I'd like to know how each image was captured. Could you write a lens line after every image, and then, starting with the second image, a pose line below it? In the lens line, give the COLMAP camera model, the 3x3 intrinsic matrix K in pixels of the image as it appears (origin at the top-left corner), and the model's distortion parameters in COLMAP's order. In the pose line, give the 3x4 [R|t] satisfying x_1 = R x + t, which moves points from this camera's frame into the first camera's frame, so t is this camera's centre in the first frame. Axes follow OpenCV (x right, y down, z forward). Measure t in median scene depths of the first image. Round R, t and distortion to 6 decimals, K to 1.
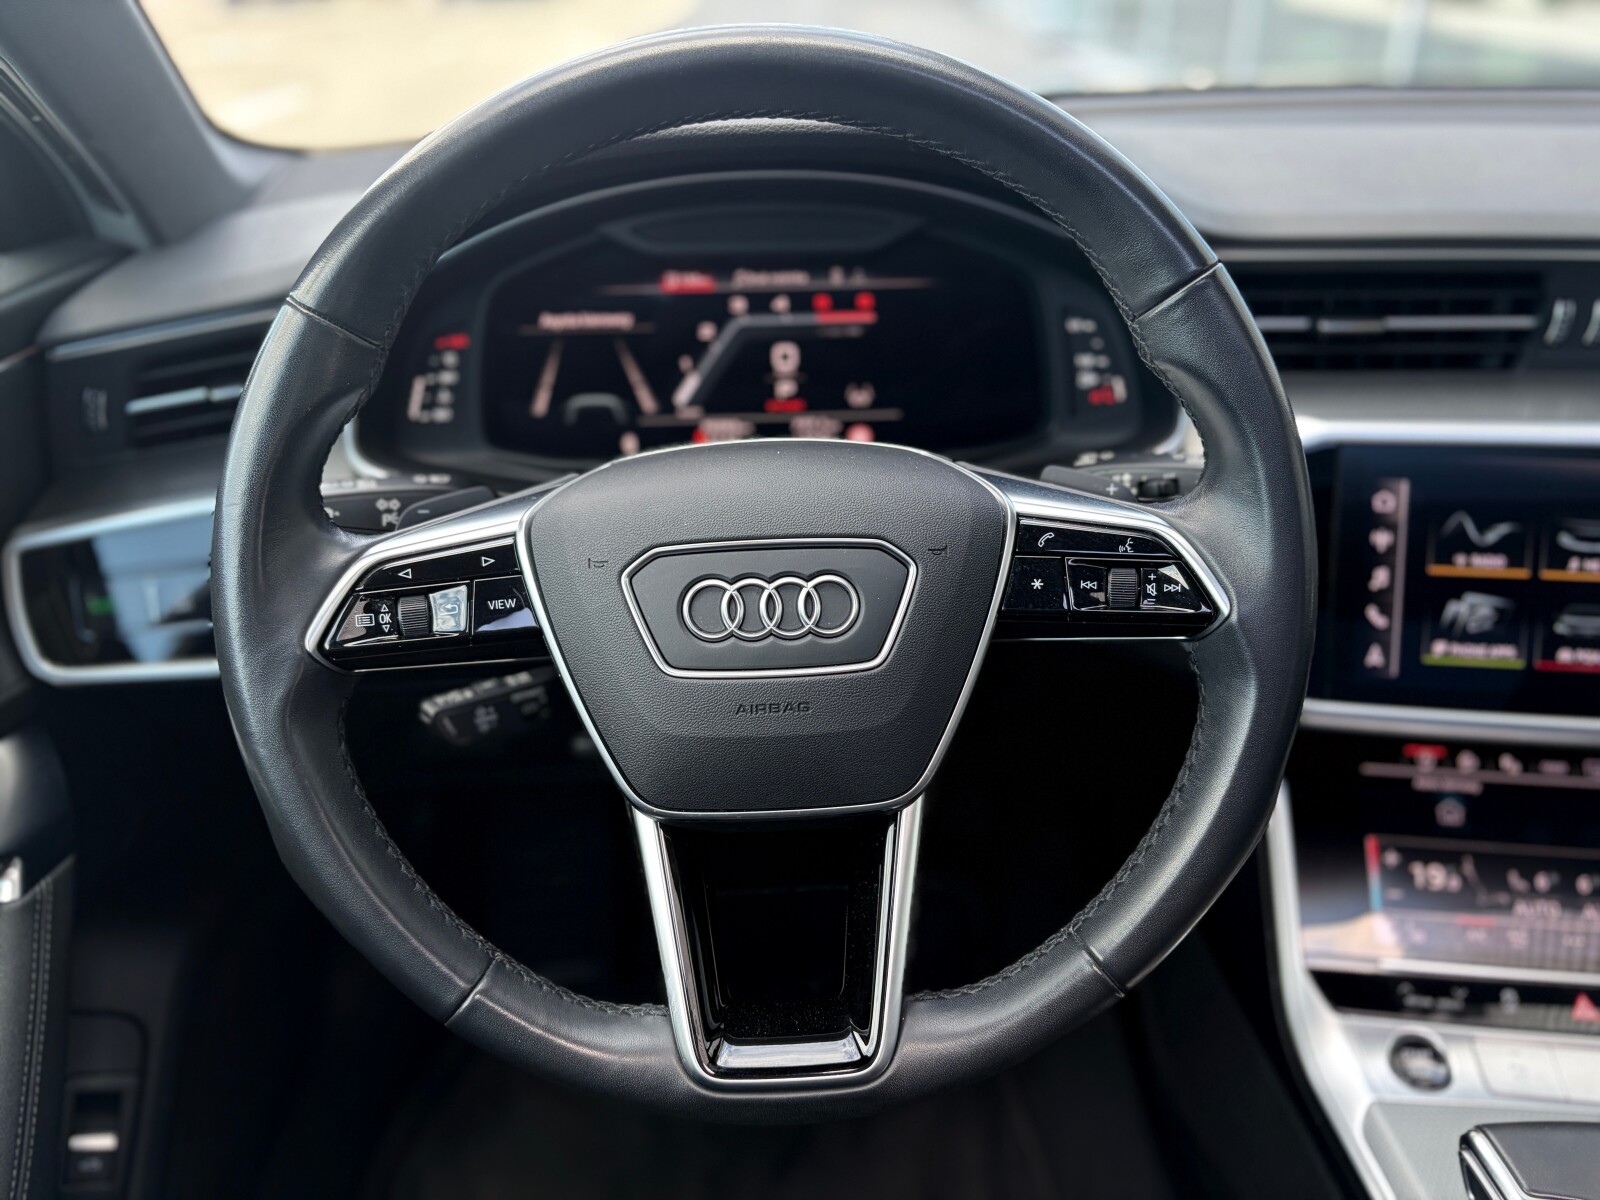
lens RADIAL K [[1222.5, 0, 801.1], [0, 1222.5, 607.1], [0, 0, 1]] dist [0.051037, -0.074490]
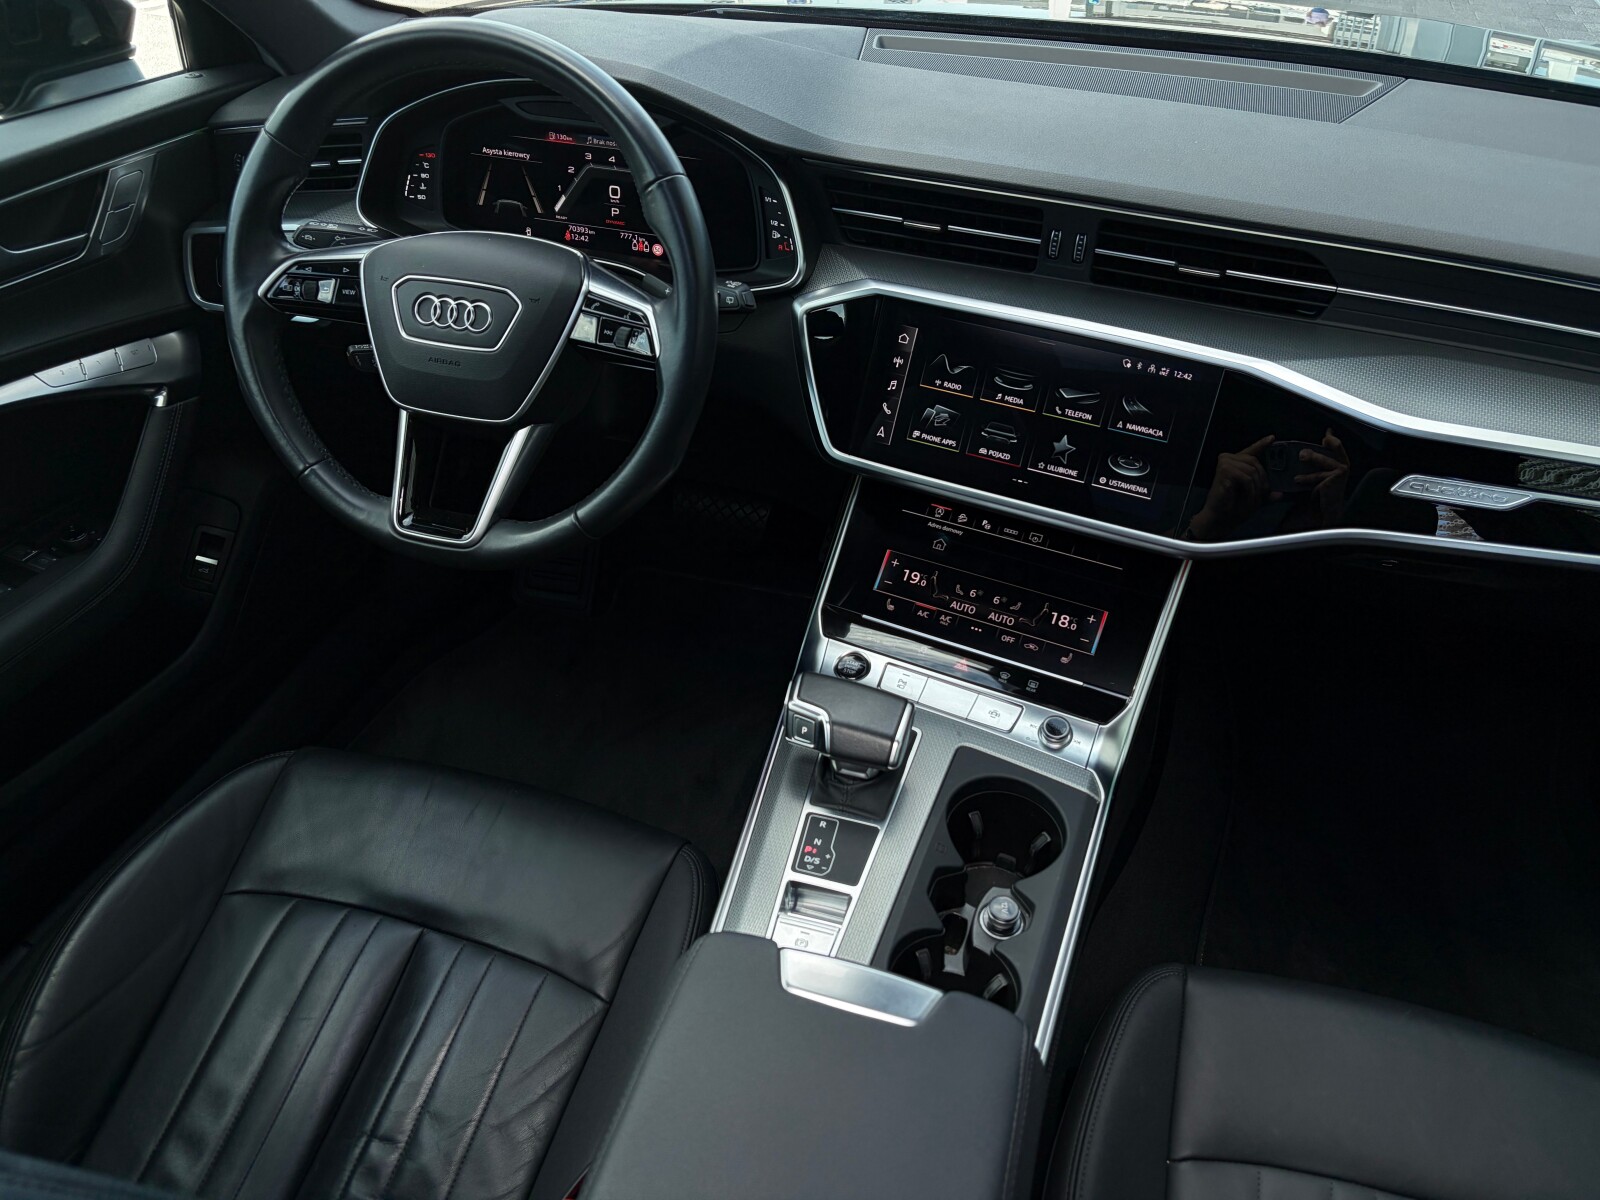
lens RADIAL K [[1183.3, 0, 792.1], [0, 1183.3, 603.9], [0, 0, 1]] dist [0.078233, -0.151310]
pose [[0.949874, 0.223728, -0.218370, 0.768868], [-0.189894, 0.967756, 0.165493, 0.023491], [0.248354, -0.115730, 0.961731, -0.616658]]
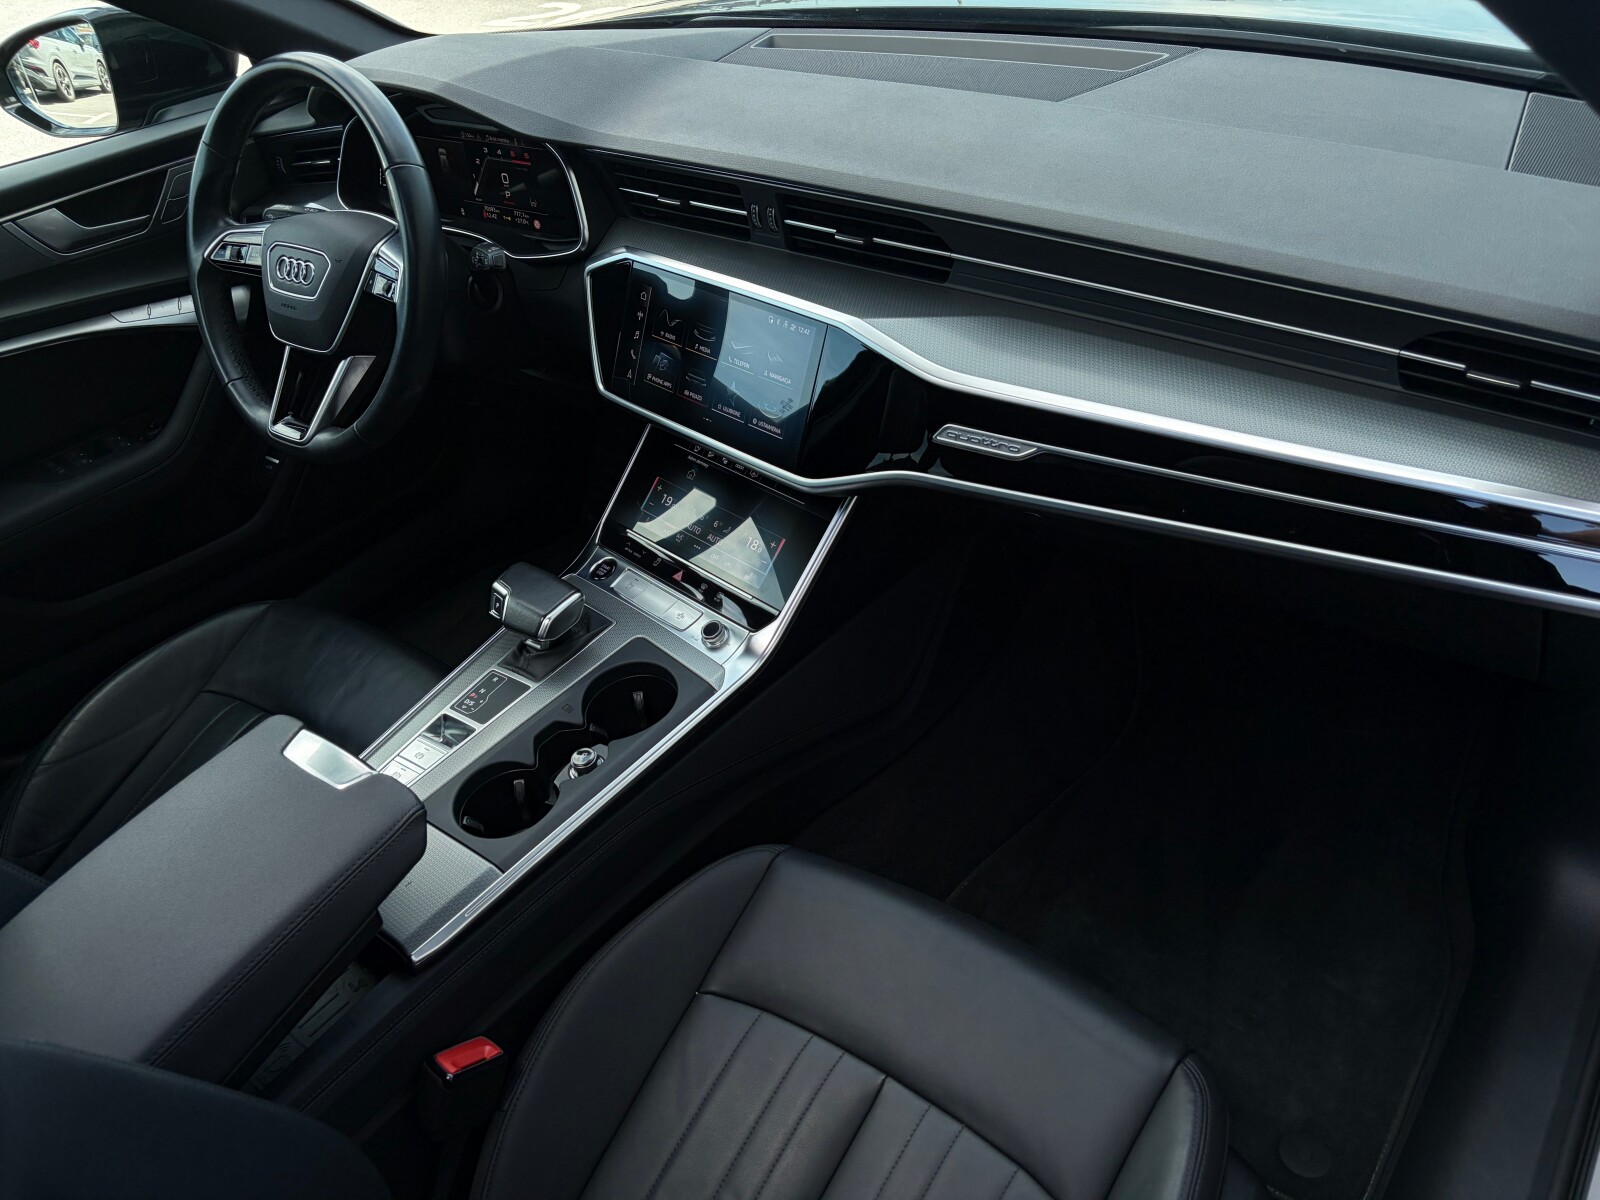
lens RADIAL K [[1114.6, 0, 832.3], [0, 1114.6, 622.1], [0, 0, 1]] dist [-0.005816, -0.006013]
pose [[0.800926, 0.330807, -0.499084, 1.797787], [-0.217846, 0.937392, 0.271734, -0.148431], [0.557729, -0.108915, 0.822846, -0.355491]]
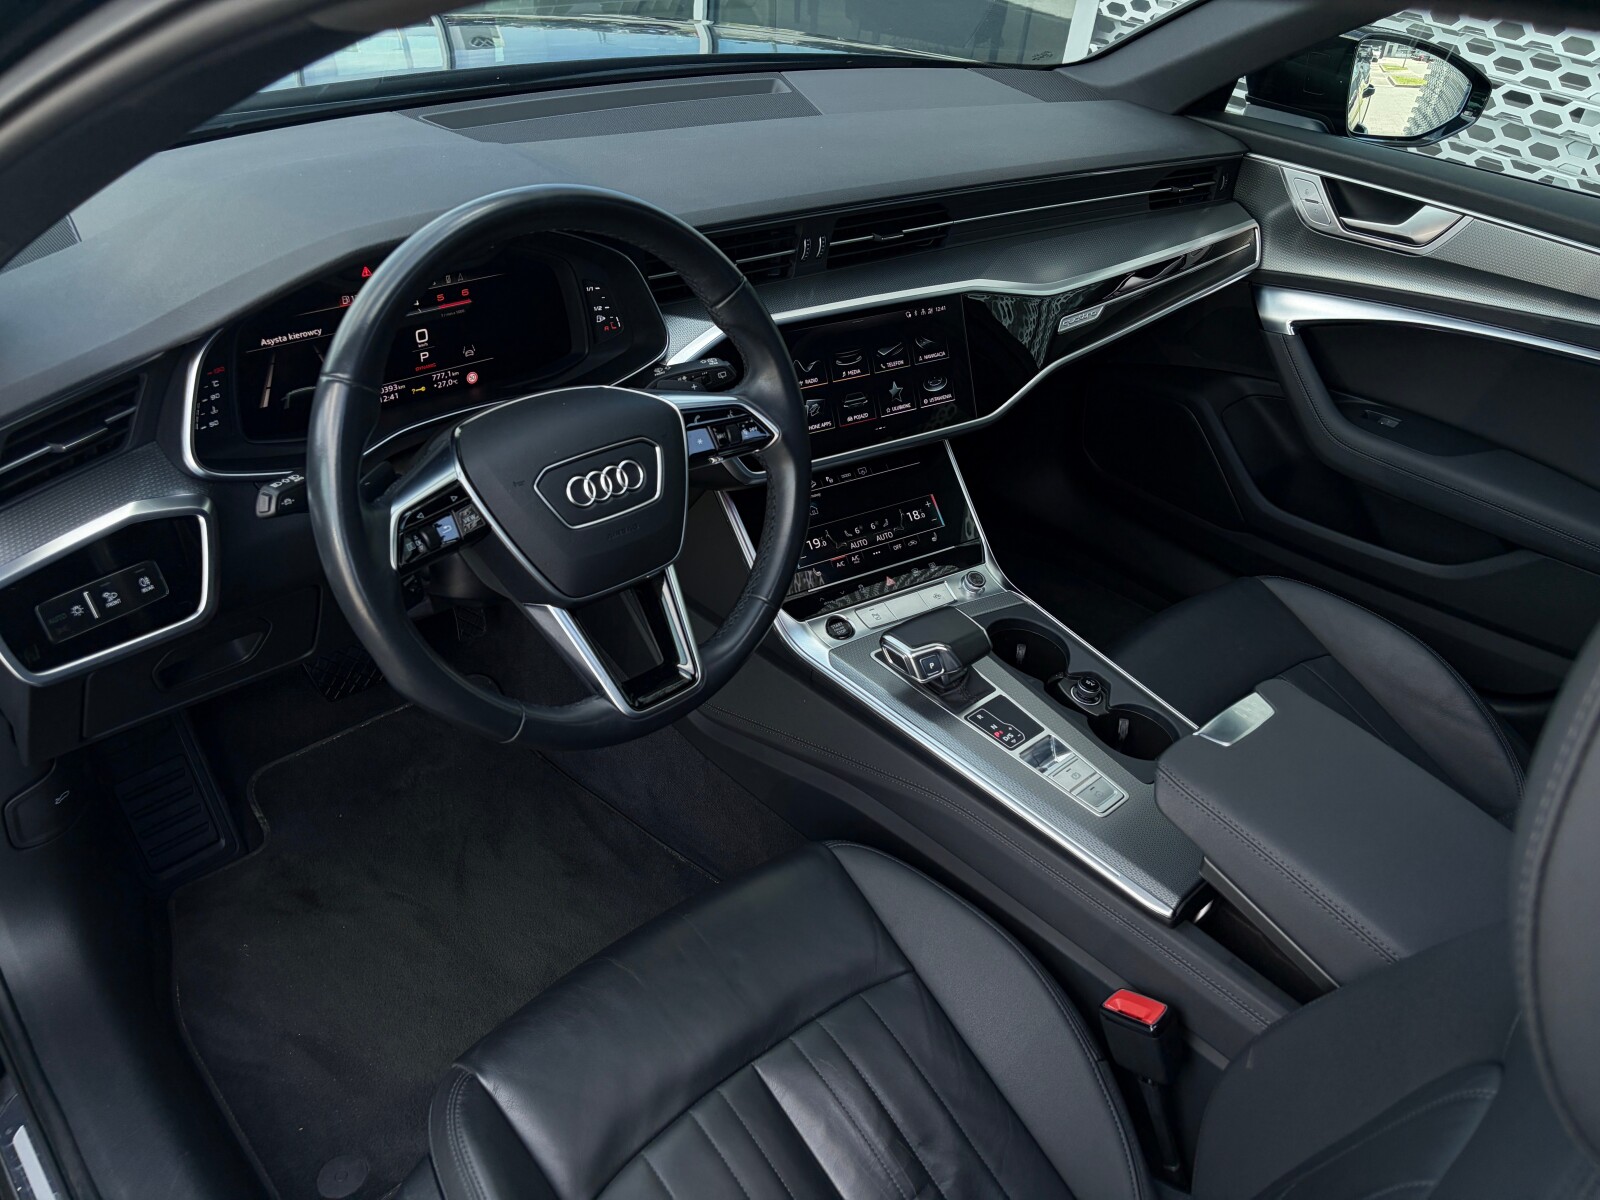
lens RADIAL K [[1140.7, 0, 775.6], [0, 1140.7, 611.8], [0, 0, 1]] dist [0.070856, -0.125915]
pose [[0.765437, -0.314998, 0.561144, -0.651848], [0.228262, 0.948206, 0.220910, -0.105380], [-0.601666, -0.041005, 0.797694, -0.466411]]
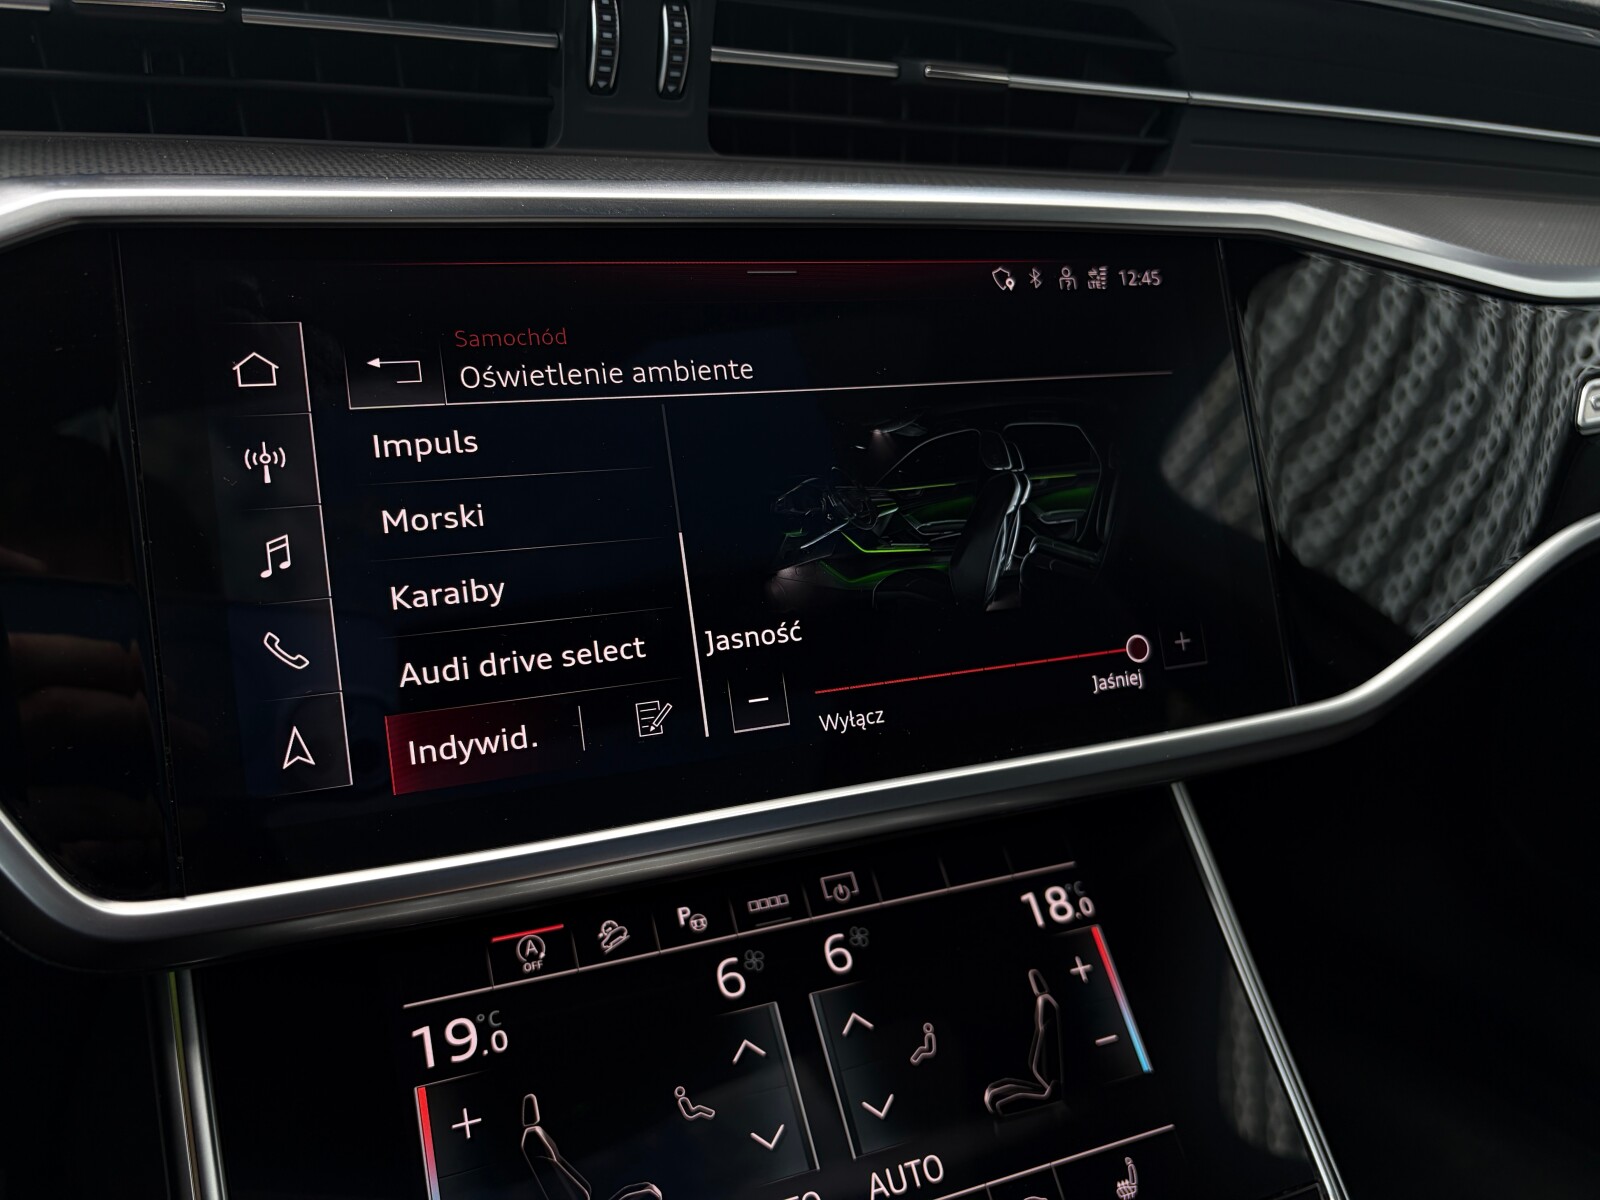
lens RADIAL K [[1258.6, 0, 797.9], [0, 1258.6, 601.3], [0, 0, 1]] dist [0.010938, -0.030956]
pose [[0.863066, -0.128222, 0.488545, 0.420266], [0.191123, 0.978227, -0.080897, 0.058219], [-0.467535, 0.163191, 0.868781, 0.572491]]
